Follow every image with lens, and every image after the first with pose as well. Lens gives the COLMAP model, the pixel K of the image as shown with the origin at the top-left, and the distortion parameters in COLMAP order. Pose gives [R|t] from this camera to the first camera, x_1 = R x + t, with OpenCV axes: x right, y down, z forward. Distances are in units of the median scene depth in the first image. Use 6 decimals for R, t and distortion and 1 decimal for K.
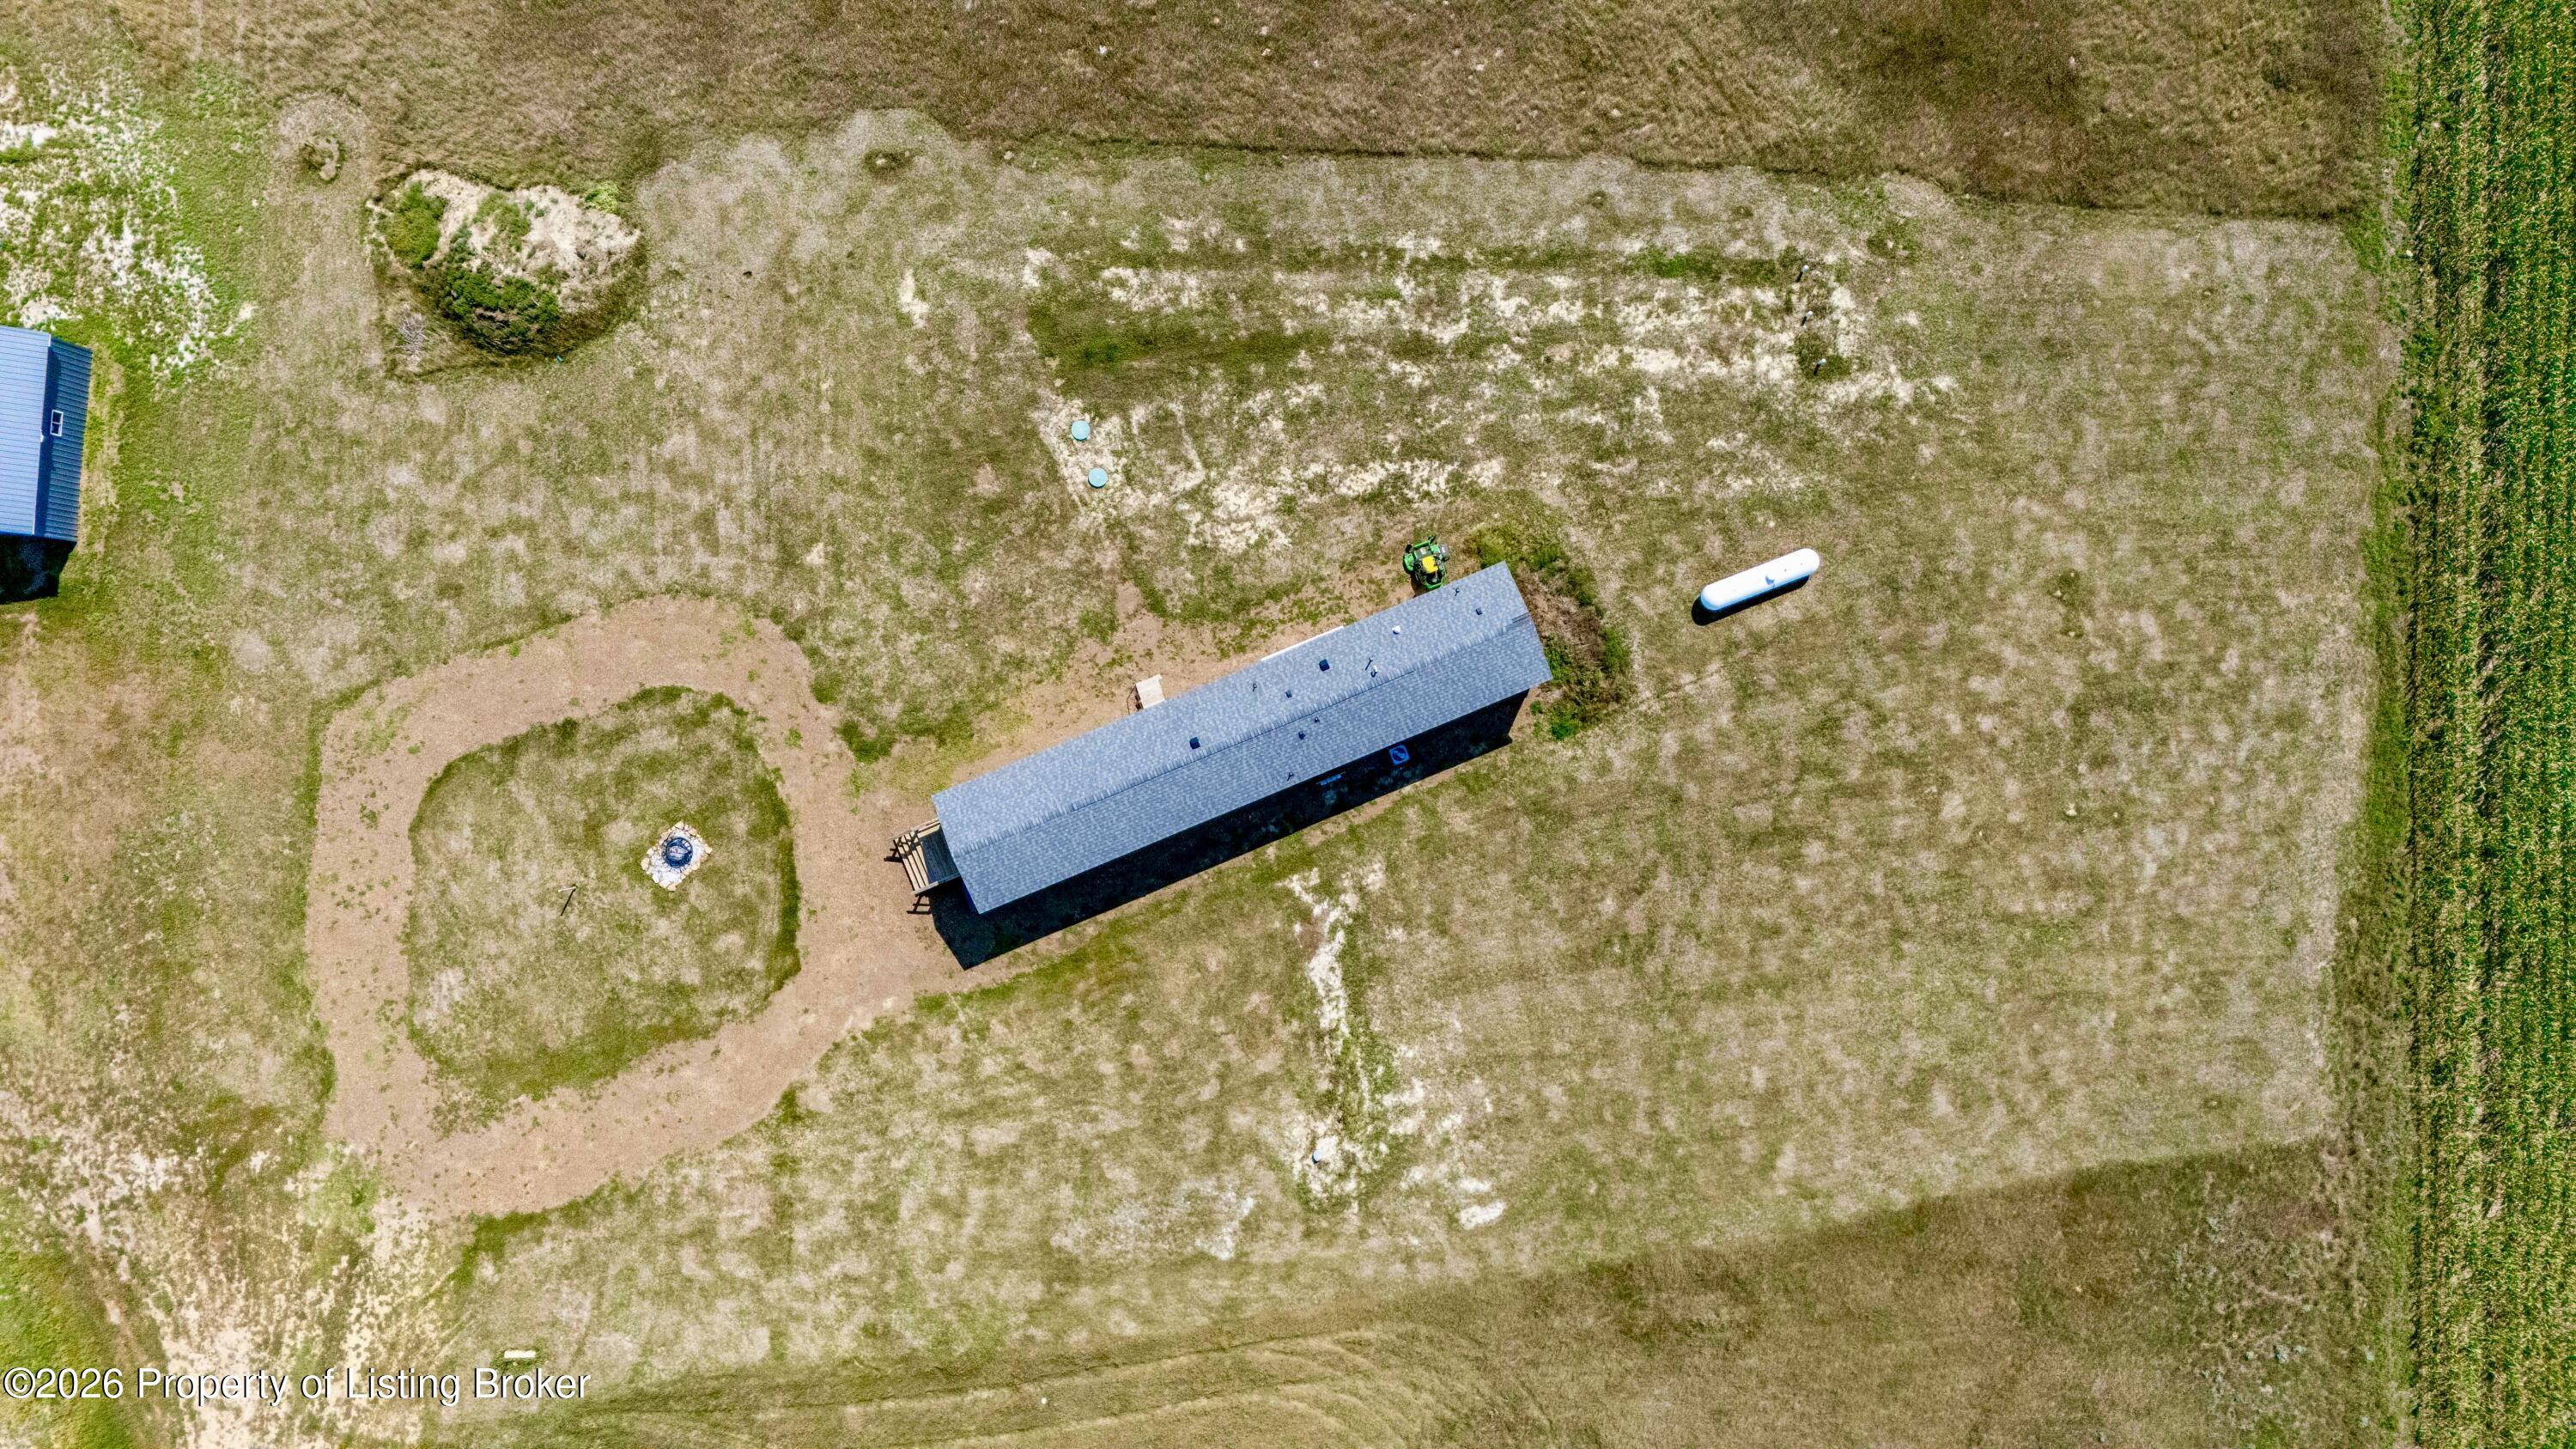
lens RADIAL K [[1889.6, 0, 1283.4], [0, 1889.6, 745.3], [0, 0, 1]] dist [0.087655, -0.094321]
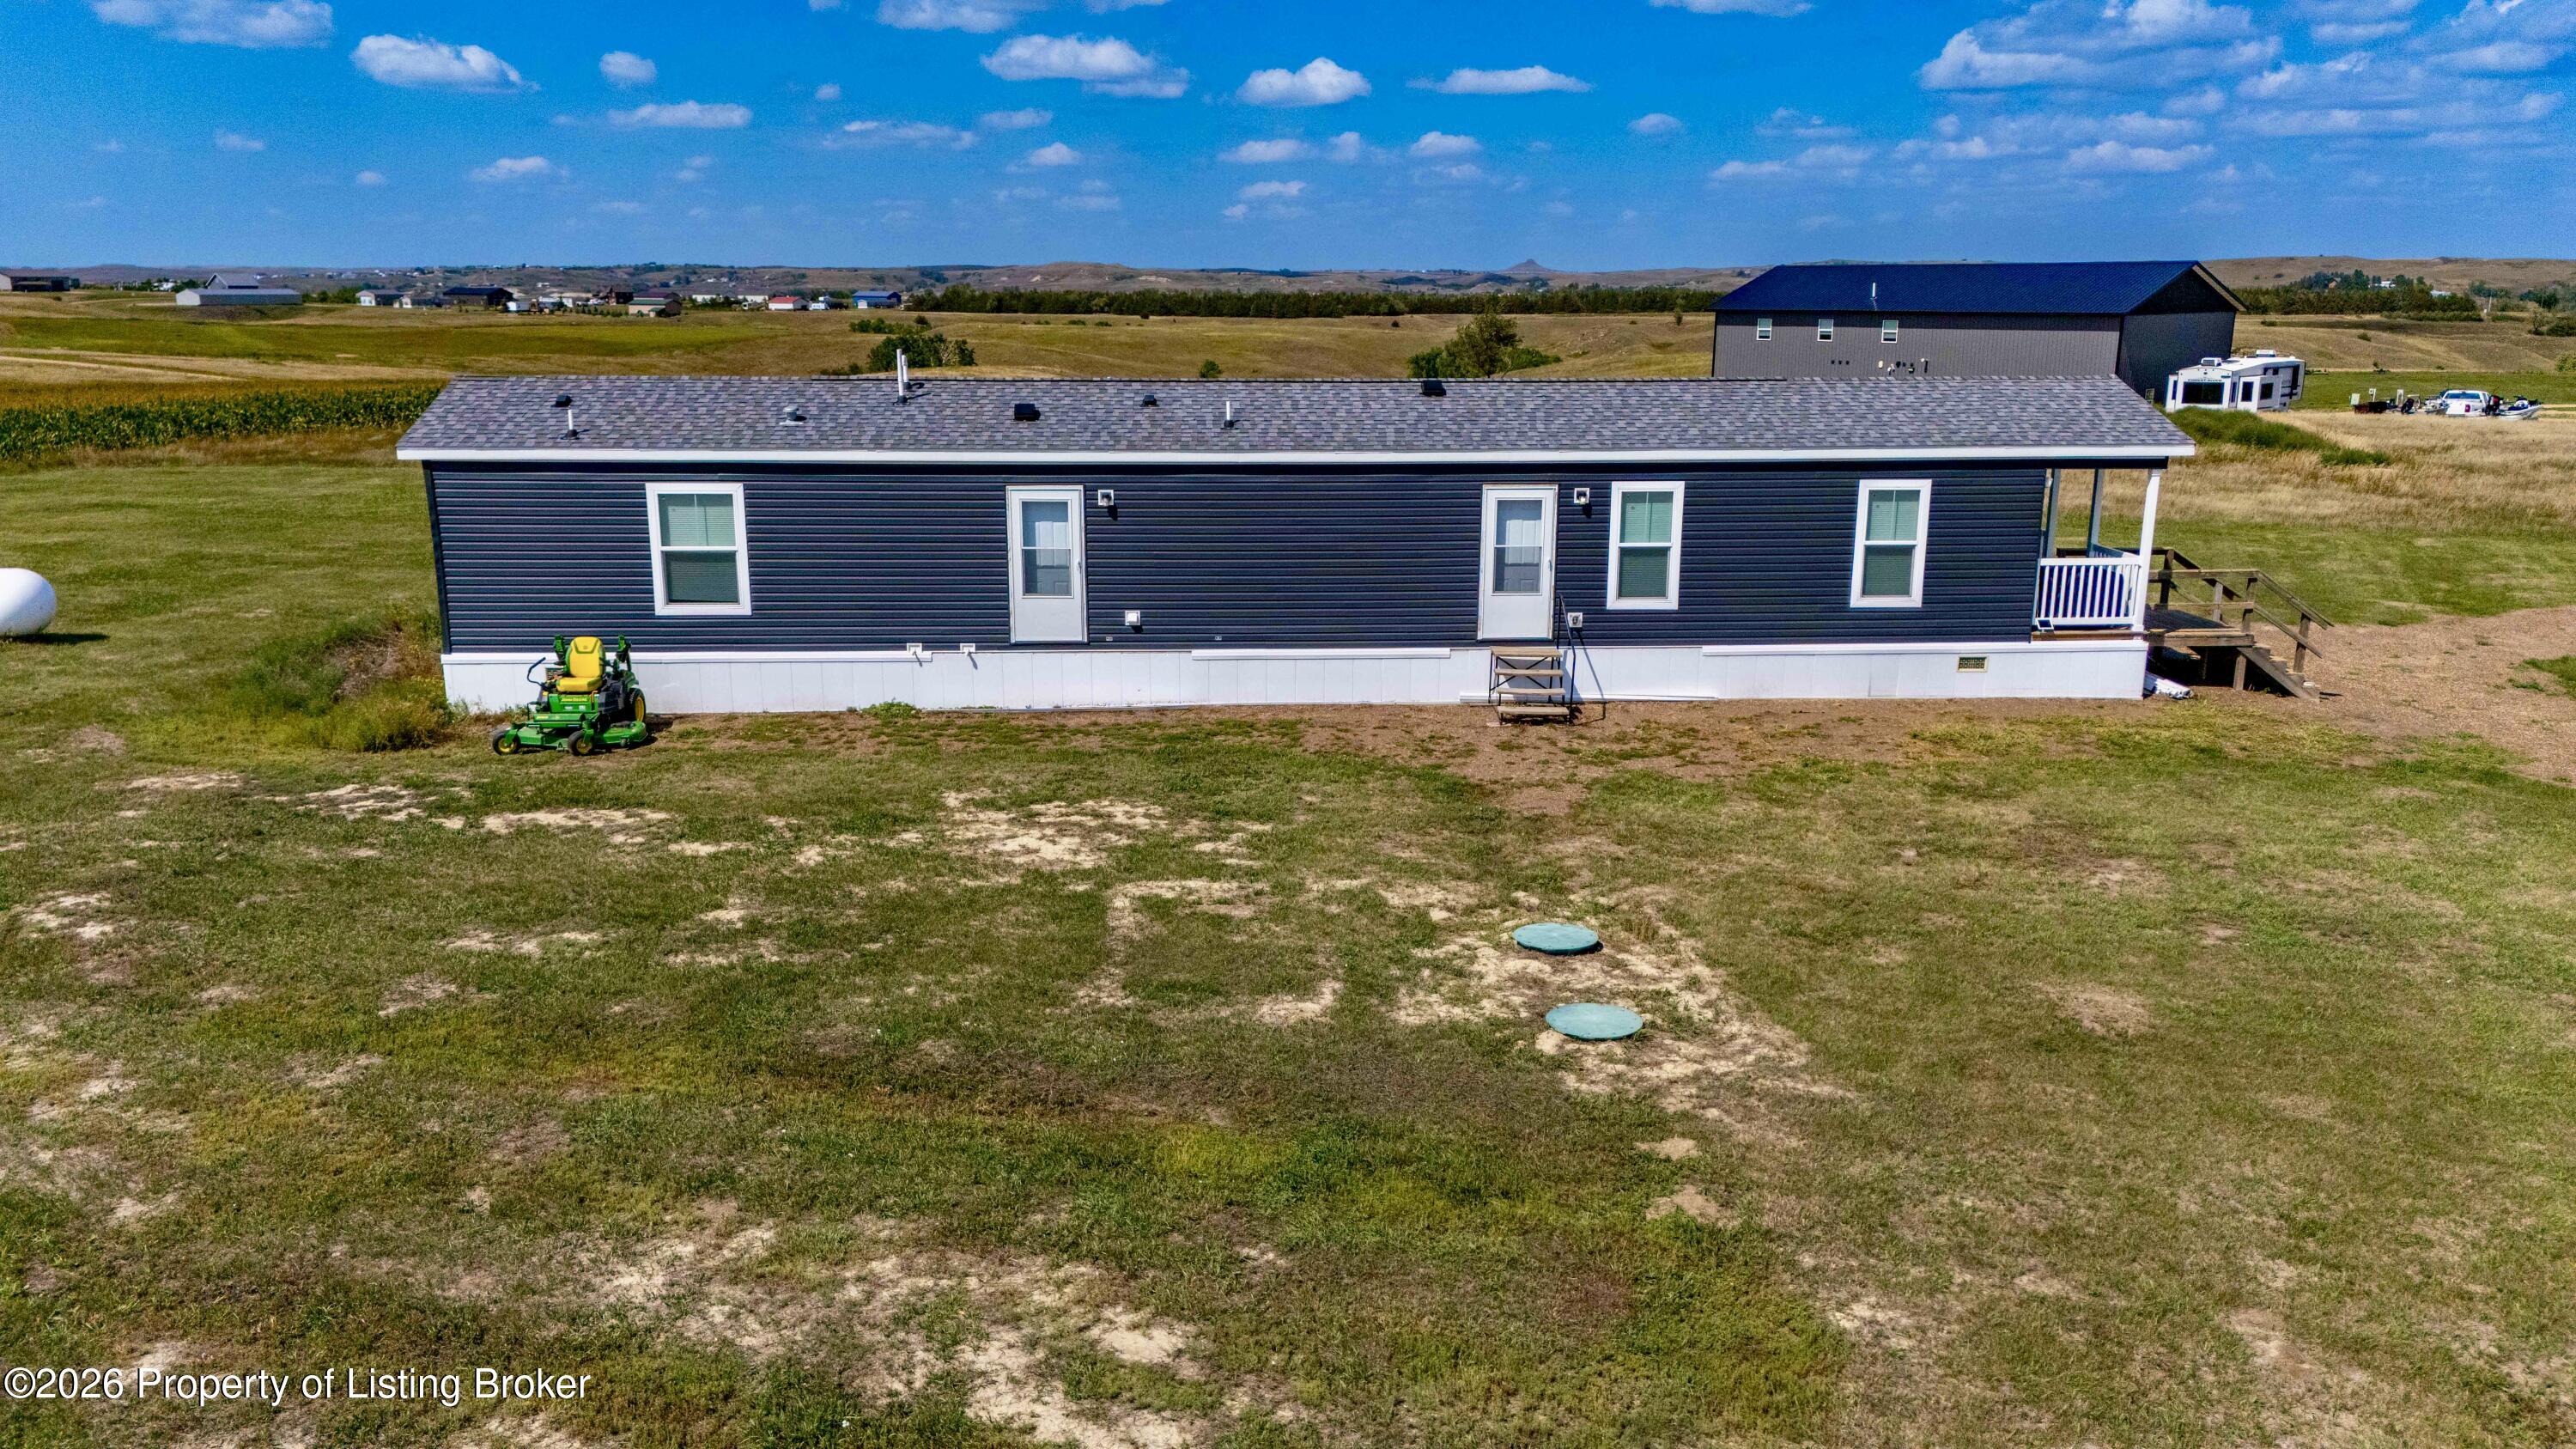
lens RADIAL K [[1889.6, 0, 1292.5], [0, 1889.6, 722.2], [0, 0, 1]] dist [0.087655, -0.094321]
pose [[-0.944867, -0.075102, 0.318726, -0.138151], [0.327453, -0.213170, 0.920507, -0.351980], [-0.001189, 0.974124, 0.226009, 0.927288]]
